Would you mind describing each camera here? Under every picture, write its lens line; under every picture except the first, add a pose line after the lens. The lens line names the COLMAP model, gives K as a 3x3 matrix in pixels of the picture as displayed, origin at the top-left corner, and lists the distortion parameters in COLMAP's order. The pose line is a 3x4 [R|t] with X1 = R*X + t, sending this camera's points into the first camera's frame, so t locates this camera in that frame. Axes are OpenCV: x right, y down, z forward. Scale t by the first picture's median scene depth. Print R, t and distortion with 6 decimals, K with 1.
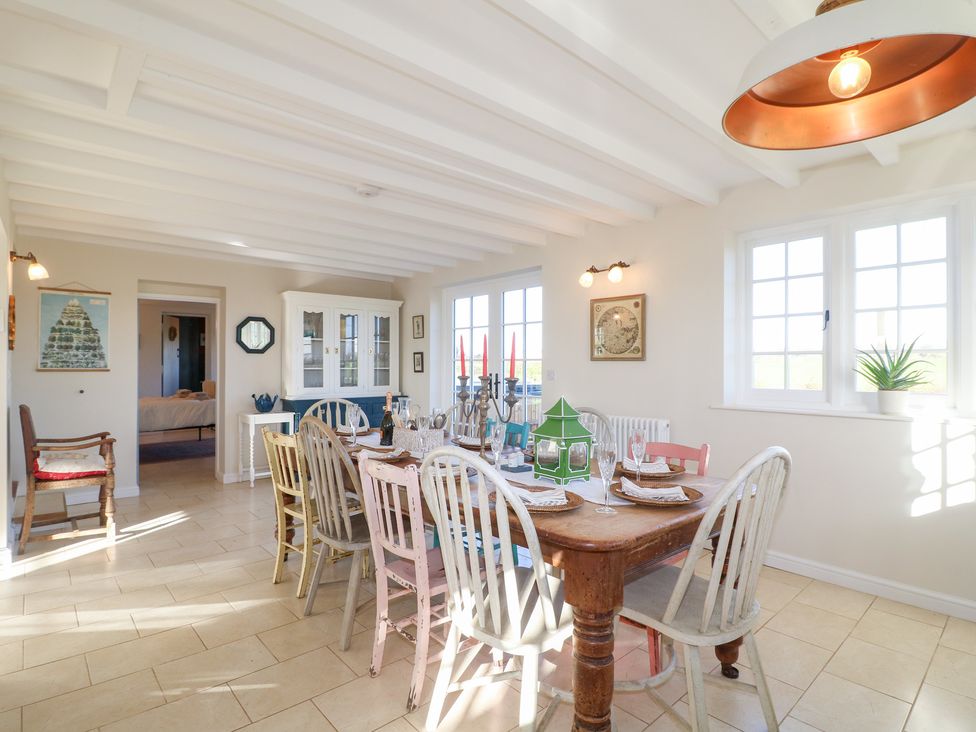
lens RADIAL K [[507.0, 0, 489.2], [0, 507.0, 366.2], [0, 0, 1]] dist [-0.004500, -0.007857]
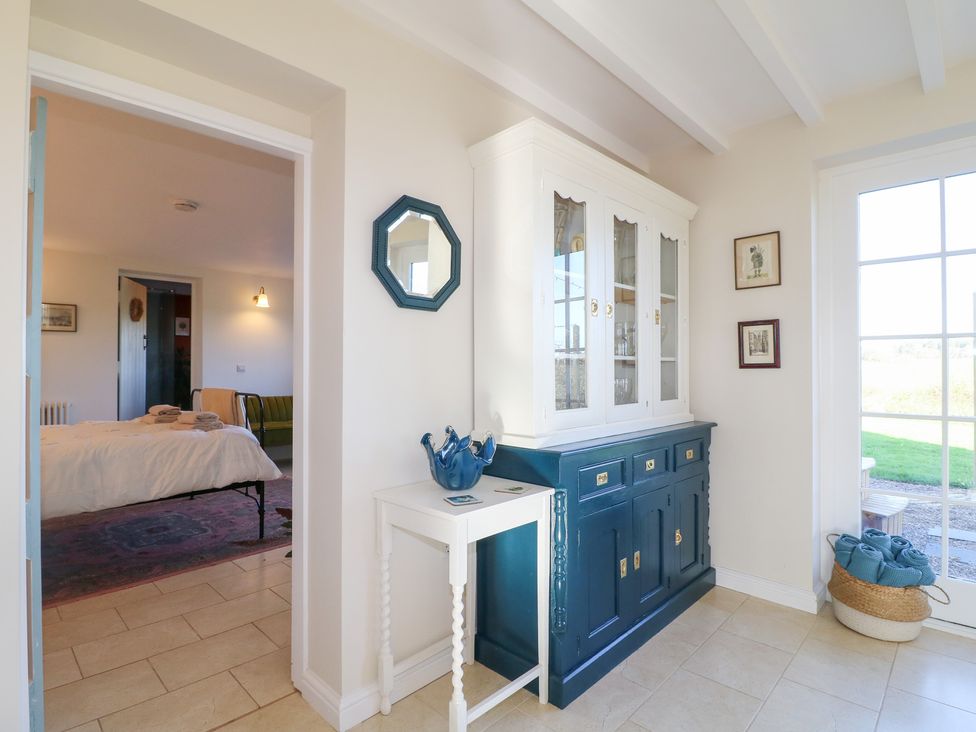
lens RADIAL K [[507.0, 0, 491.3], [0, 507.0, 367.3], [0, 0, 1]] dist [-0.004500, -0.007857]
pose [[0.997750, -0.001611, 0.067027, -0.246906], [0.001888, 0.999990, -0.004073, 0.007806], [-0.067020, 0.004190, 0.997743, 0.375629]]
